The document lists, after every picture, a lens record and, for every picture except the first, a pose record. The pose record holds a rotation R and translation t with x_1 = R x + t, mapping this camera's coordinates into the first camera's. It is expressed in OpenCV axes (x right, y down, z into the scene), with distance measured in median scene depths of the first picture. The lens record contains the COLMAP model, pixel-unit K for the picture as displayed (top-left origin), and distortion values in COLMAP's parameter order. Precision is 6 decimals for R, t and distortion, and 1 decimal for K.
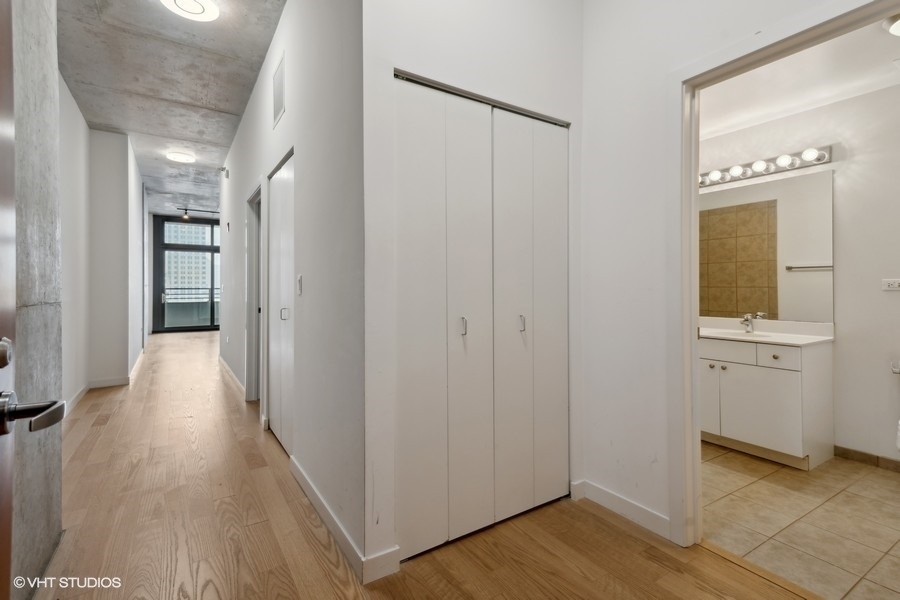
lens RADIAL K [[428.8, 0, 459.4], [0, 428.8, 288.1], [0, 0, 1]] dist [0.032629, -0.000807]
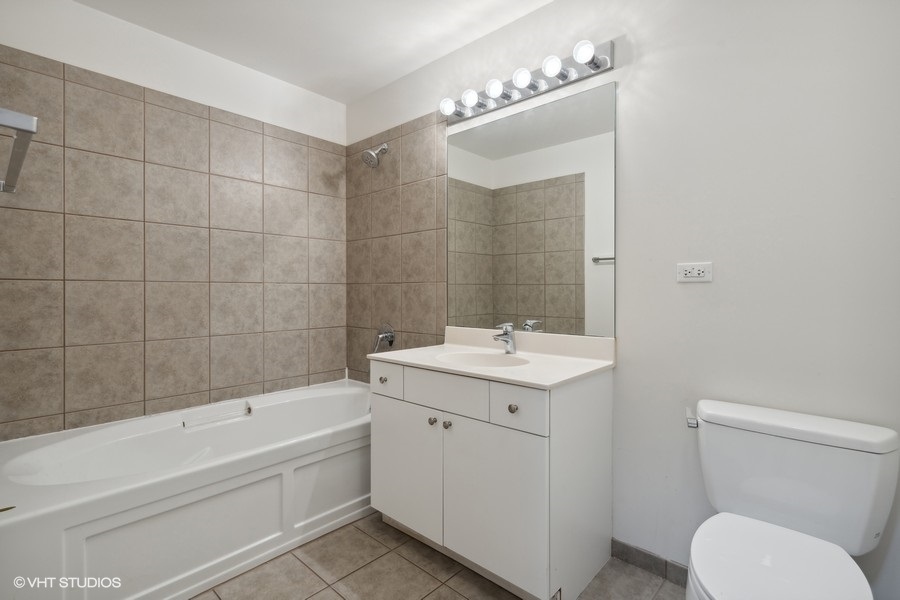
lens RADIAL K [[452.0, 0, 453.1], [0, 452.0, 298.4], [0, 0, 1]] dist [0.002101, 0.000475]
pose [[0.964627, -0.003376, 0.263598, 0.414695], [-0.001516, 0.999830, 0.018350, 0.012972], [-0.263615, -0.018100, 0.964458, 0.402727]]
